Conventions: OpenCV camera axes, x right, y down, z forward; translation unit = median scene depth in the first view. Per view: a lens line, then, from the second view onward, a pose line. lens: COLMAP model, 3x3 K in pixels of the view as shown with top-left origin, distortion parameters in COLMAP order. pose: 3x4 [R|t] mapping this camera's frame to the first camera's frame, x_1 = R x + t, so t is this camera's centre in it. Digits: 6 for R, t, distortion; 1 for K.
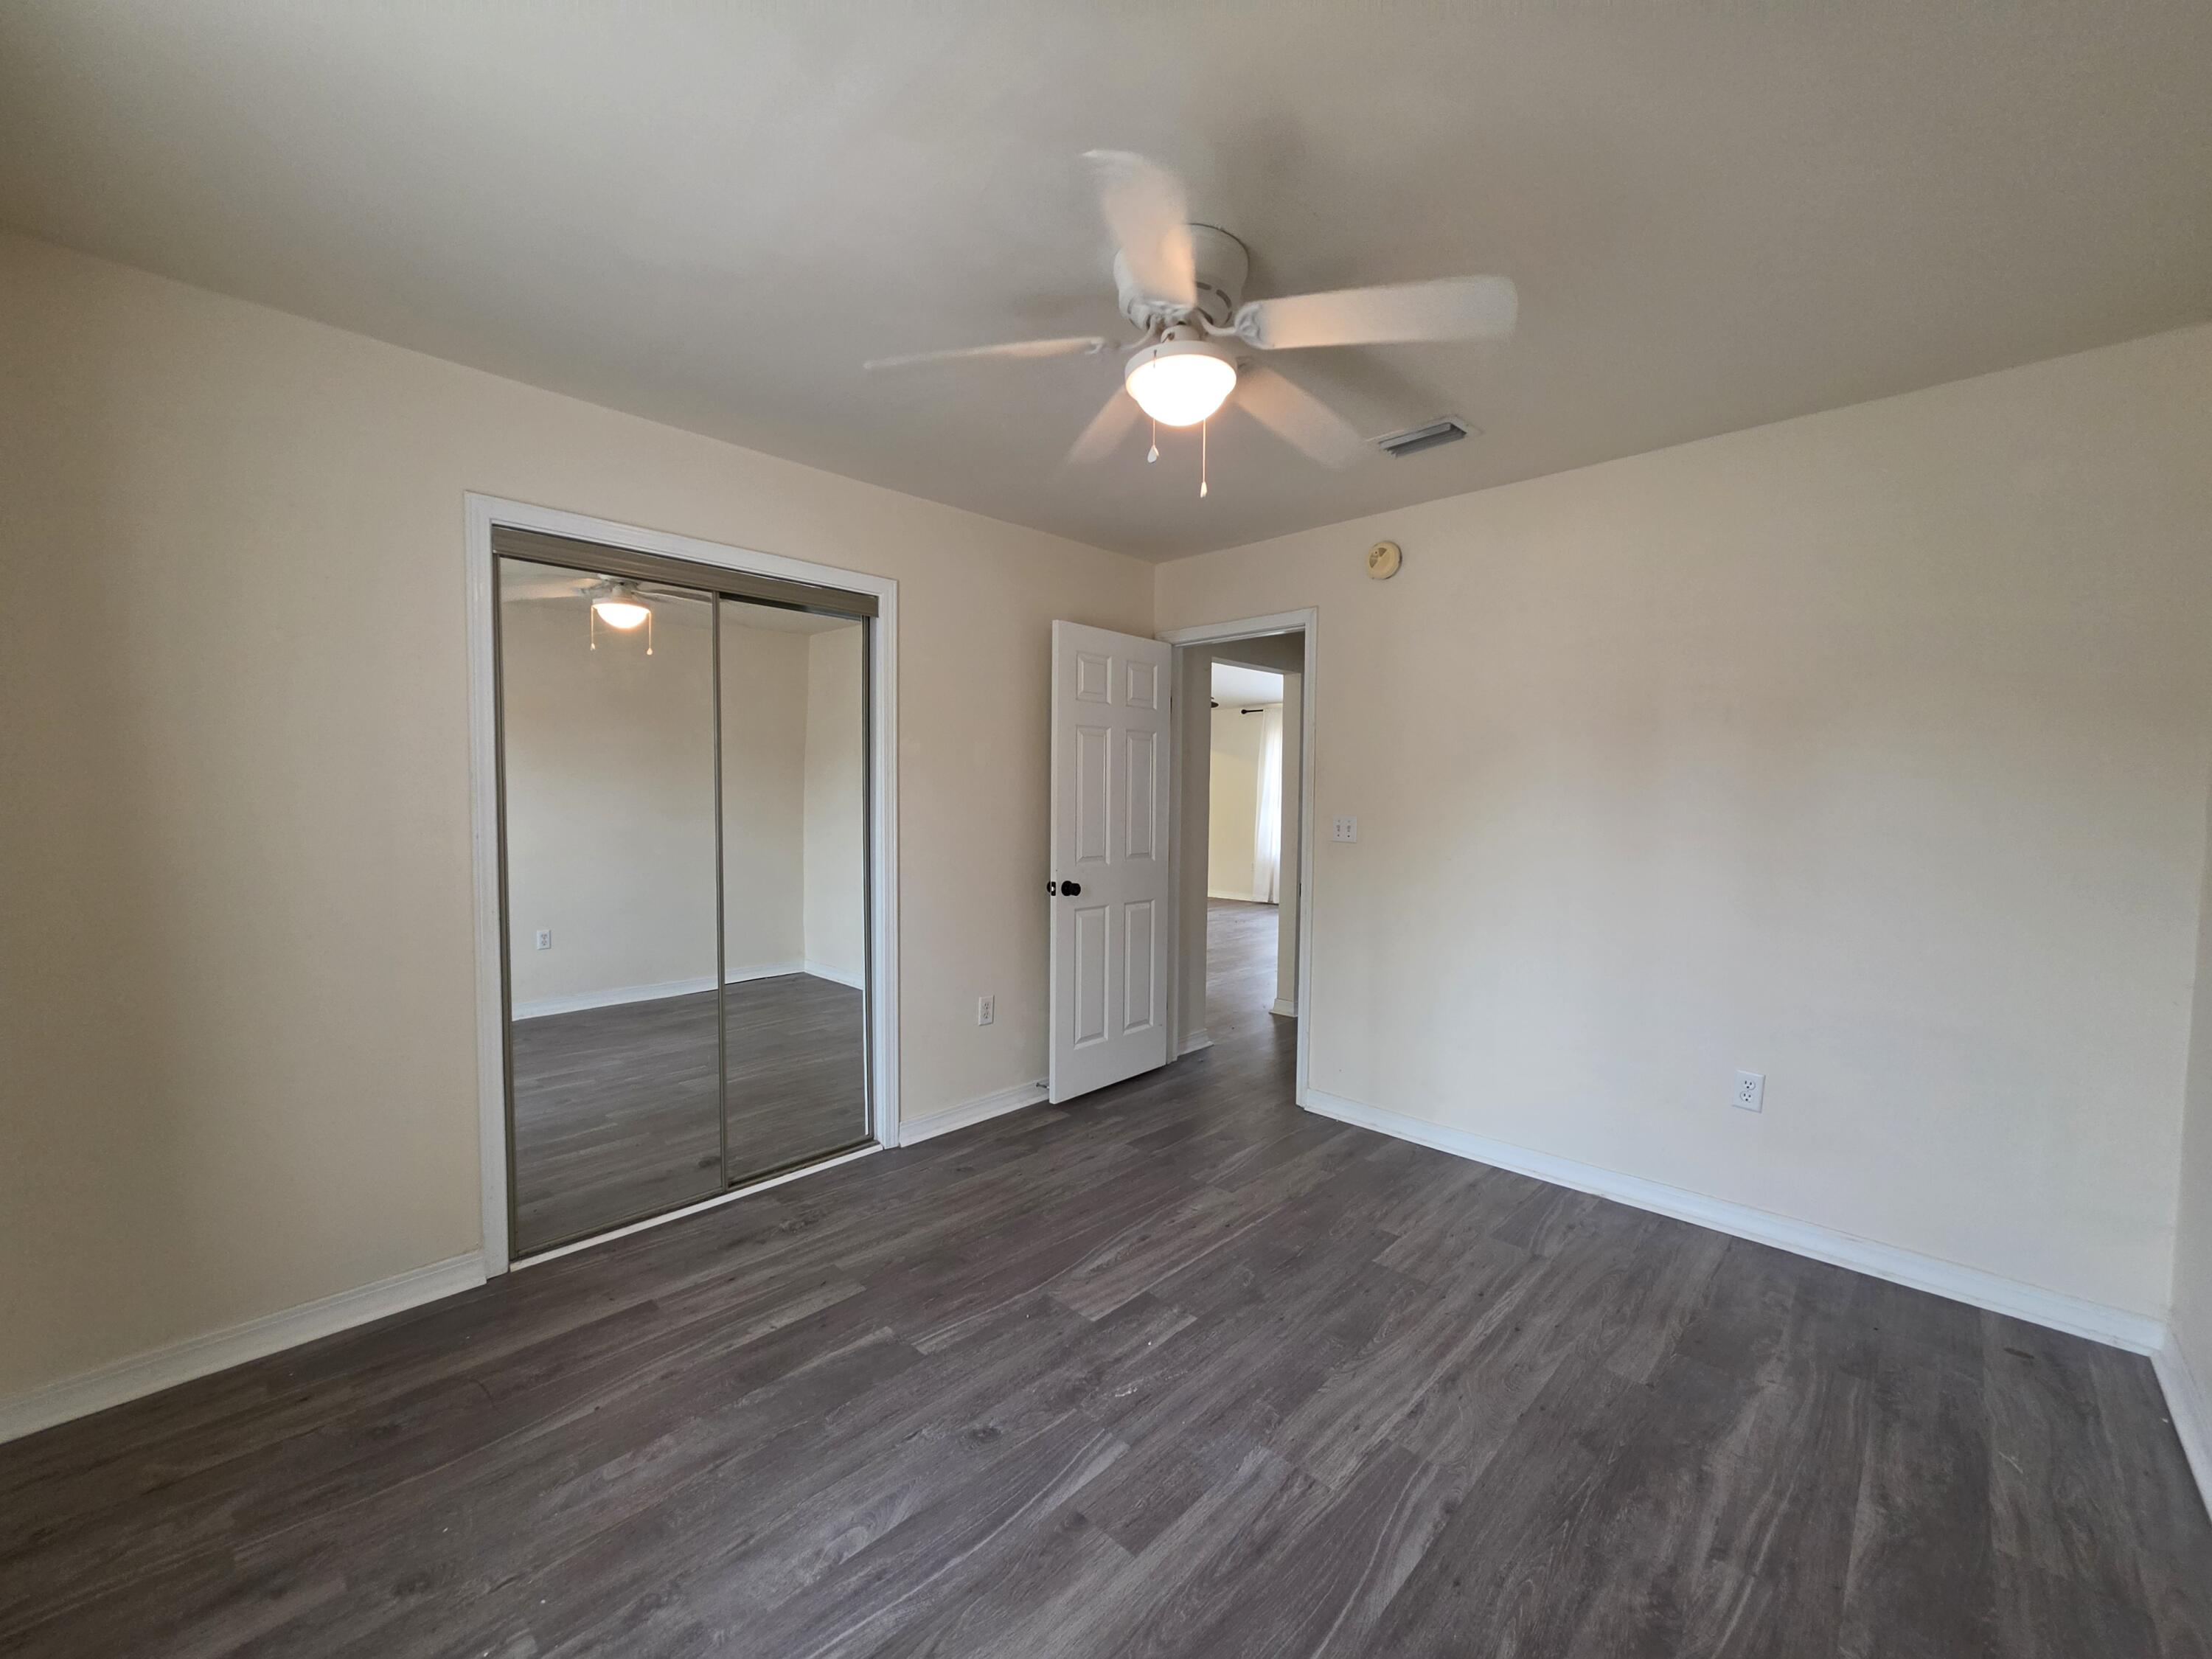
lens RADIAL K [[870.7, 0, 1120.6], [0, 870.7, 829.9], [0, 0, 1]] dist [-0.003558, 0.000129]
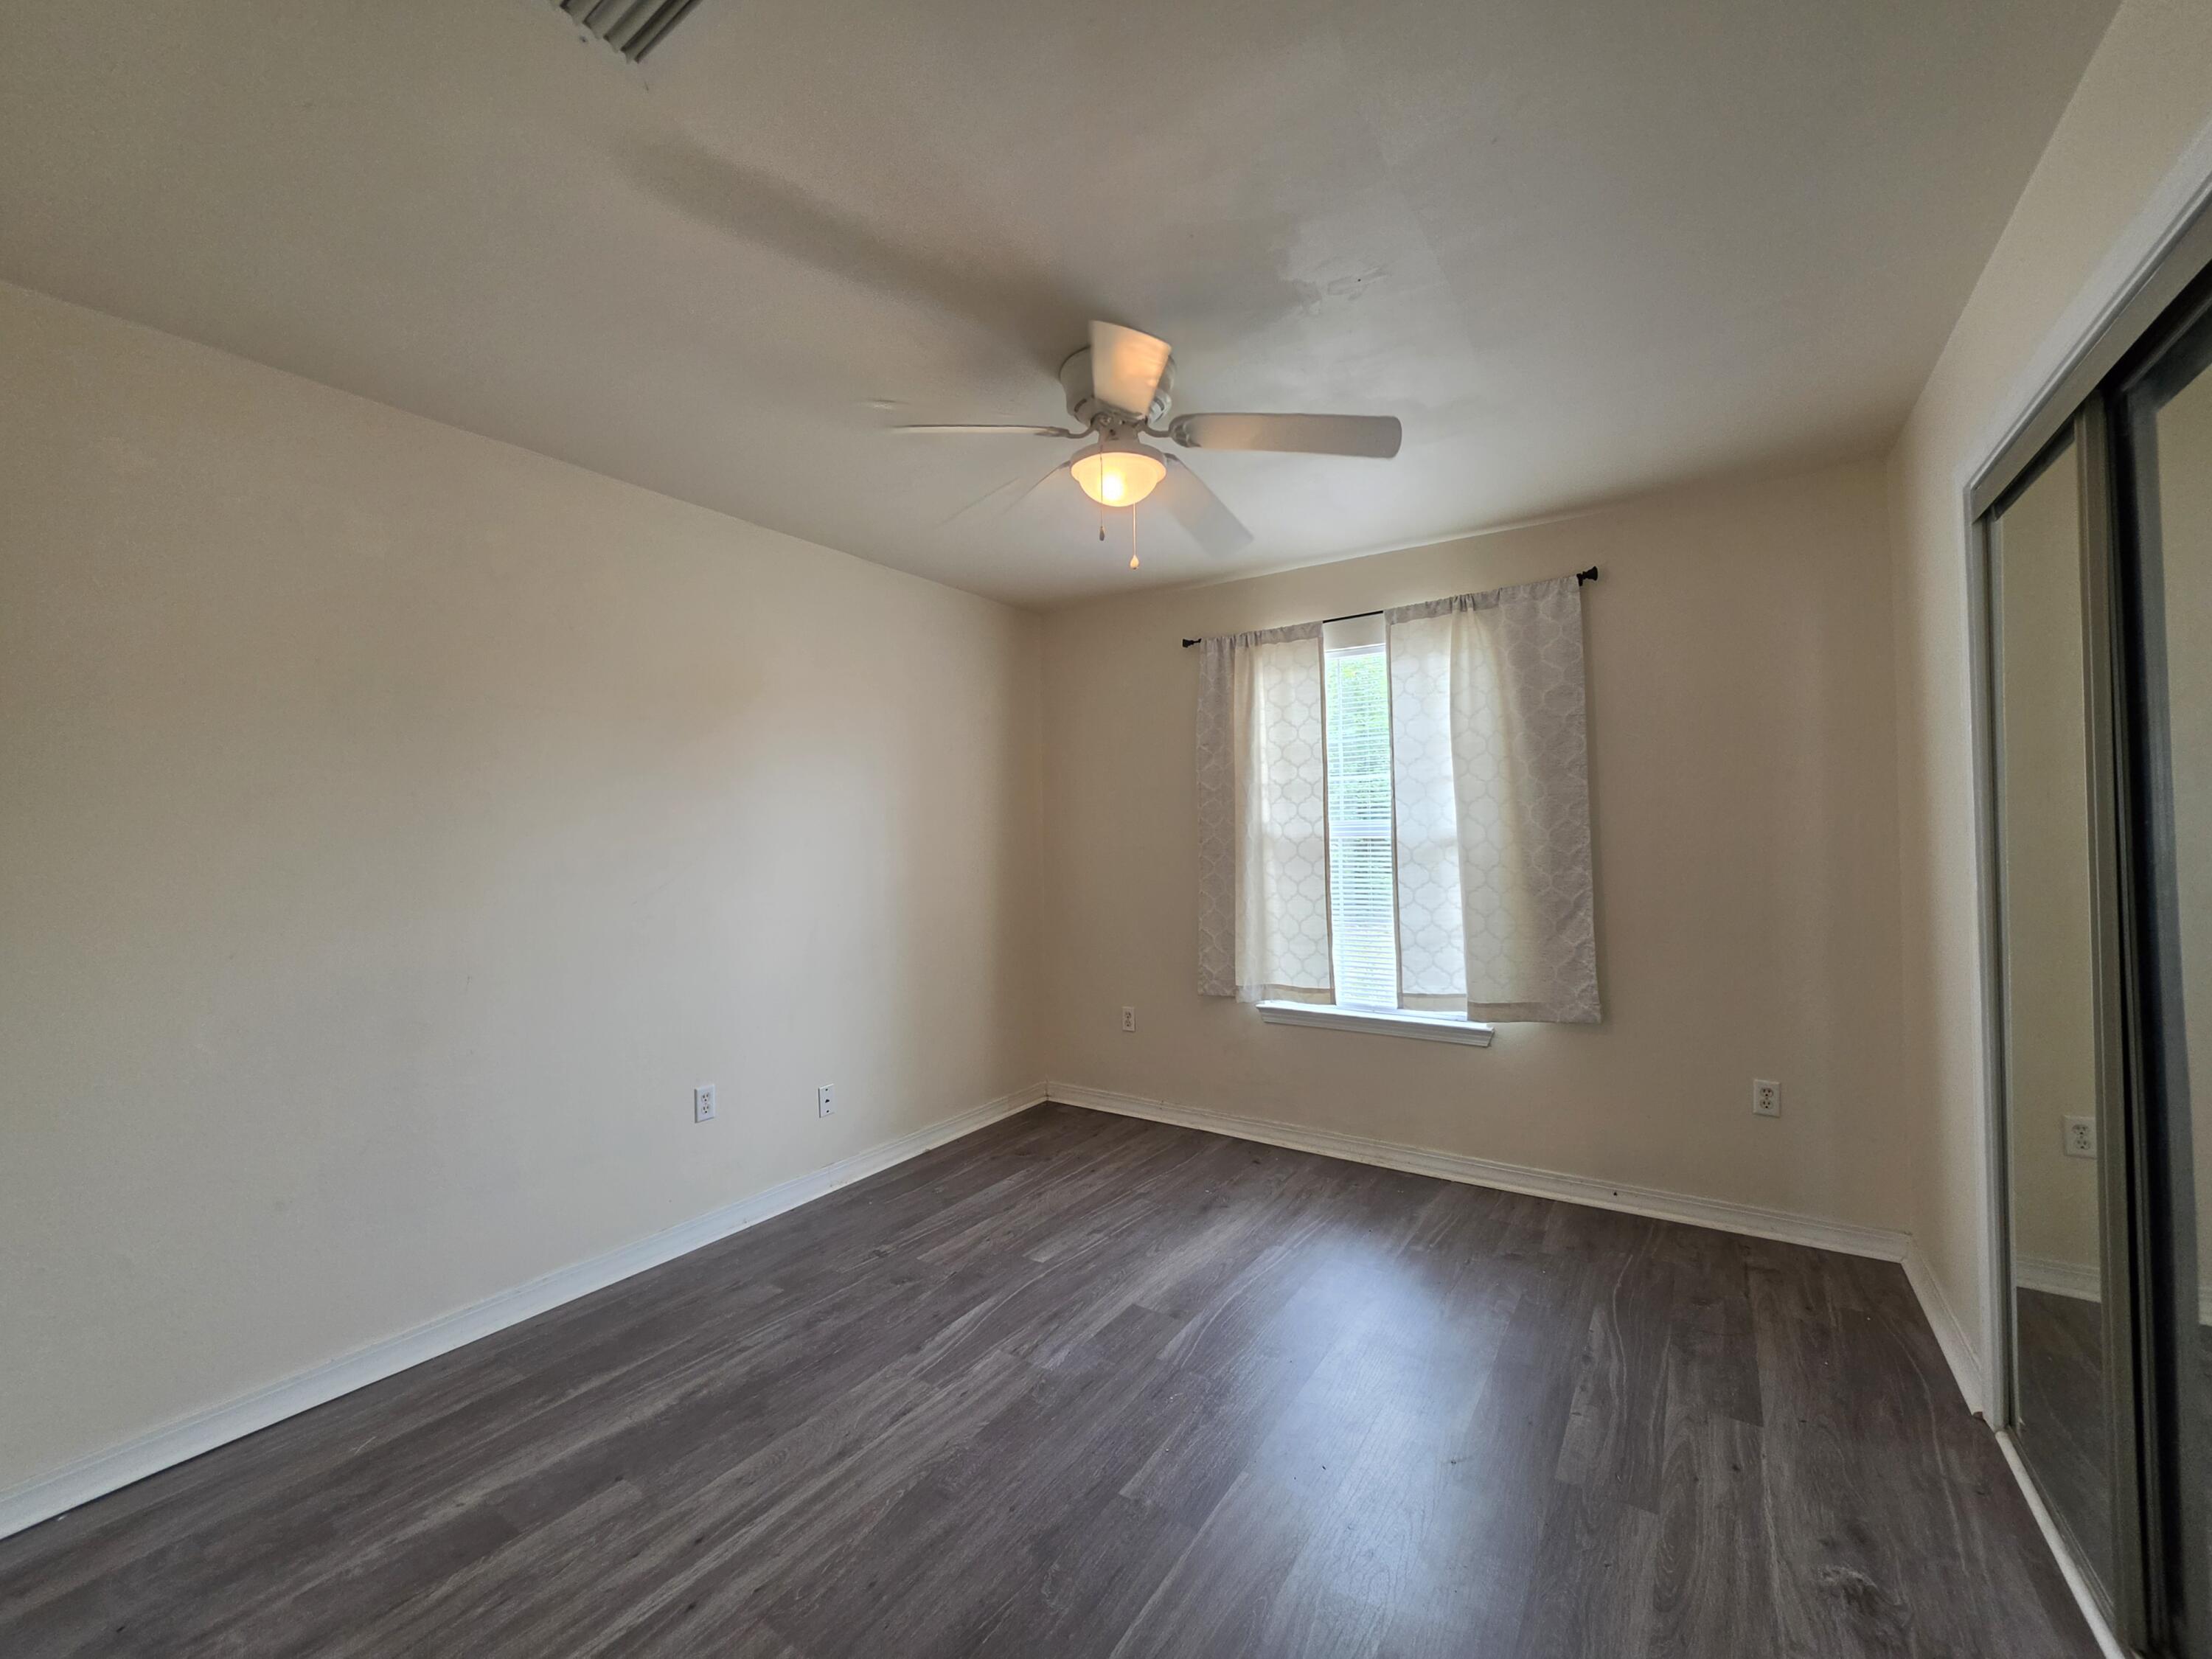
lens RADIAL K [[870.7, 0, 1105.0], [0, 870.7, 820.9], [0, 0, 1]] dist [-0.003558, 0.000129]
pose [[-0.985456, 0.002657, -0.169909, 0.274180], [-0.000884, 0.999784, 0.020760, -0.072601], [0.169928, 0.020608, -0.985241, 2.071693]]
